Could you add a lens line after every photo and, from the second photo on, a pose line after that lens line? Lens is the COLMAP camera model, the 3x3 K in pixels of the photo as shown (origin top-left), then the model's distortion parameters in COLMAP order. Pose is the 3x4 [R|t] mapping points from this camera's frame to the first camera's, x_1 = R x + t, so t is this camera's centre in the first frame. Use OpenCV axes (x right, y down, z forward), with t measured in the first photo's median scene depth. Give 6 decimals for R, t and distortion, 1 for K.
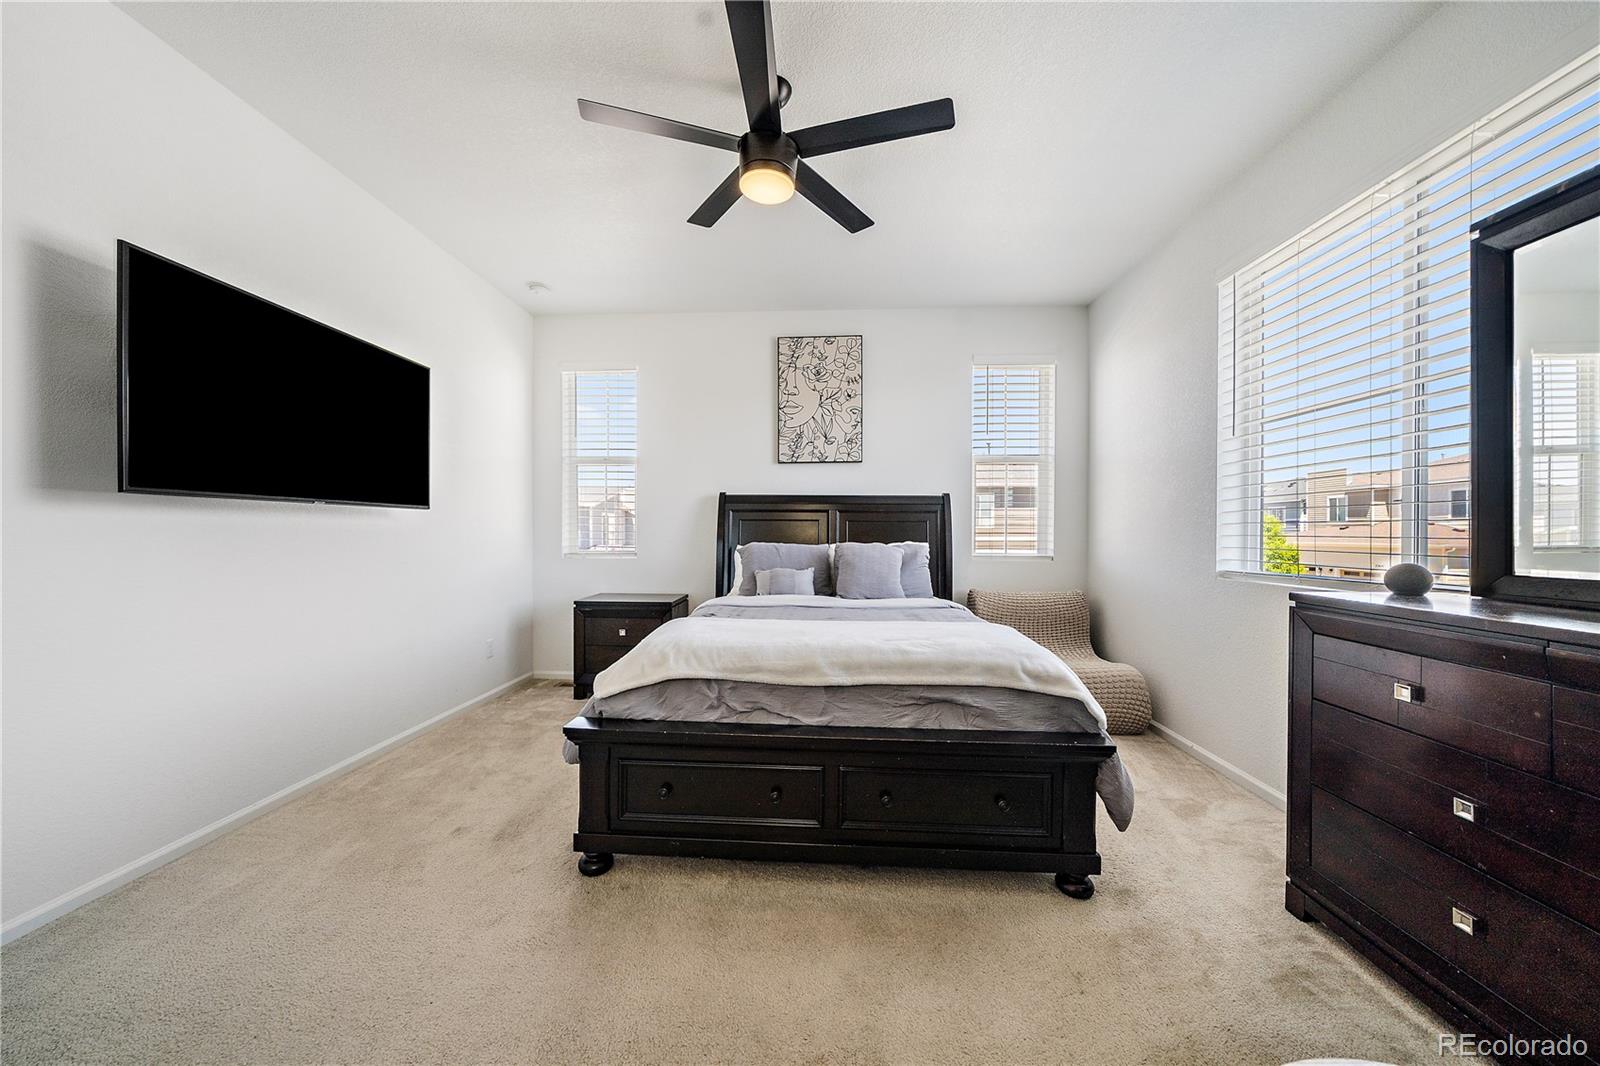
lens RADIAL K [[556.9, 0, 792.0], [0, 556.9, 531.4], [0, 0, 1]] dist [-0.001630, -0.000074]
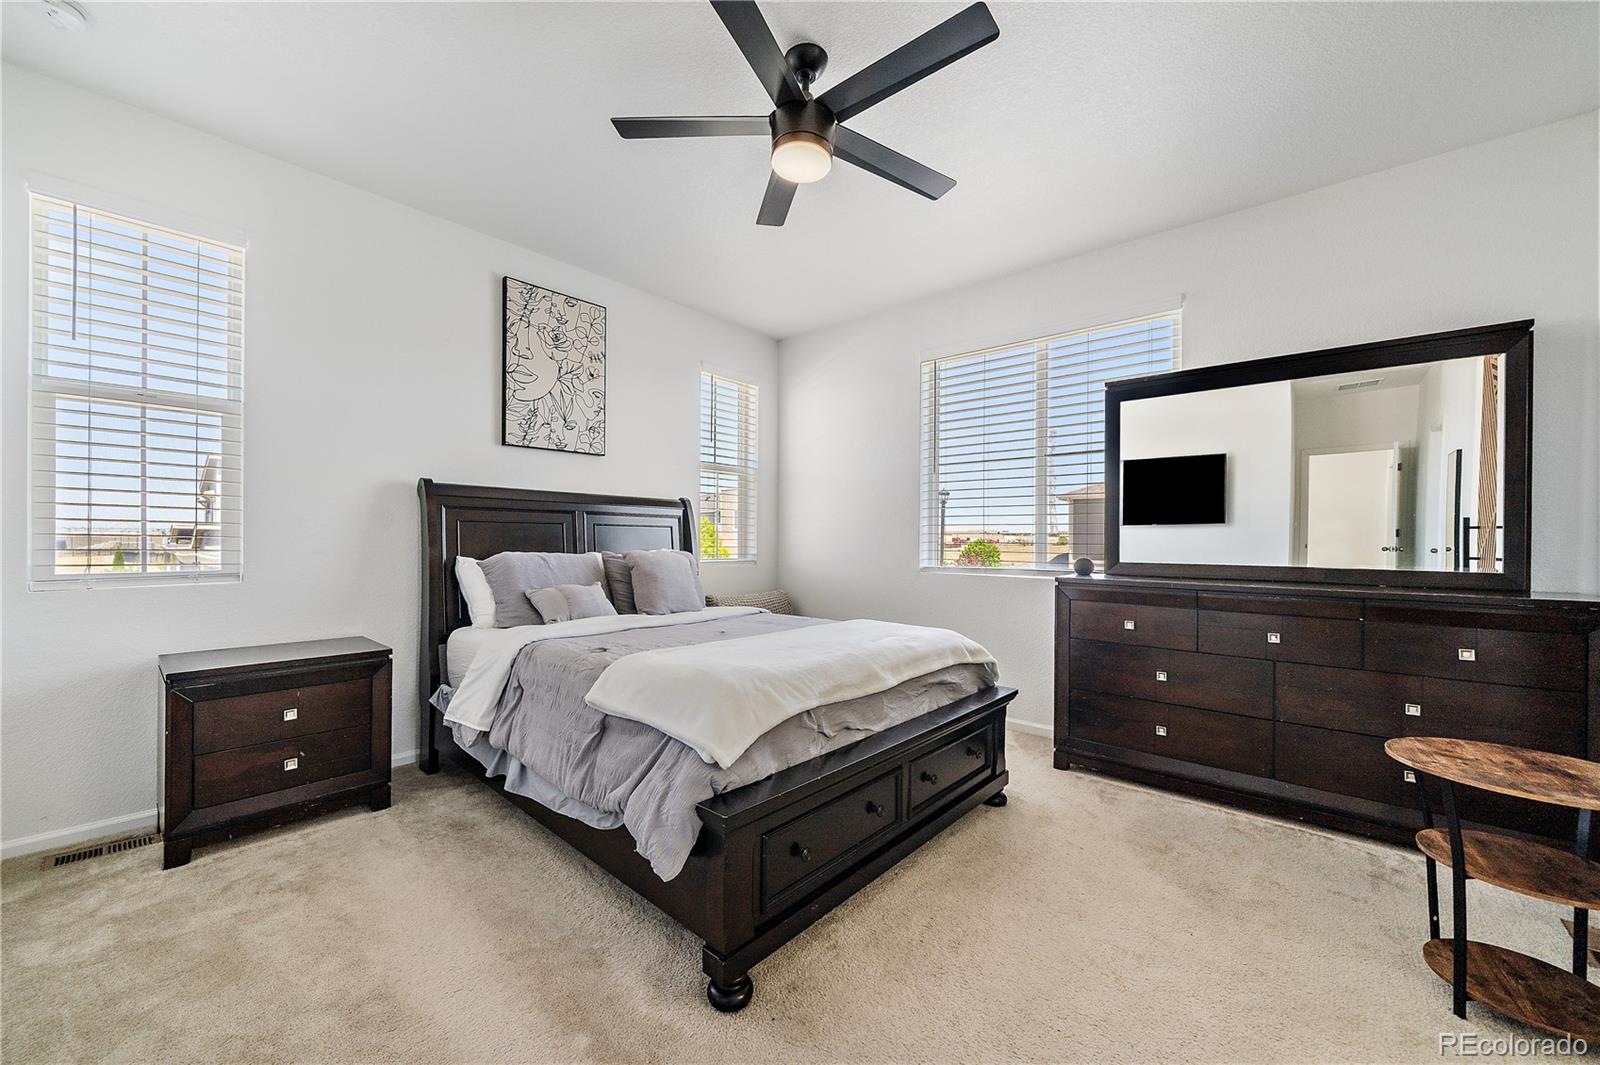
lens RADIAL K [[601.1, 0, 800.0], [0, 601.1, 532.5], [0, 0, 1]] dist [-0.001260, -0.000134]
pose [[0.627316, 0.010640, 0.778692, -0.401979], [-0.007234, 0.999943, -0.007835, -0.002096], [-0.778732, -0.000718, 0.627357, 0.188932]]
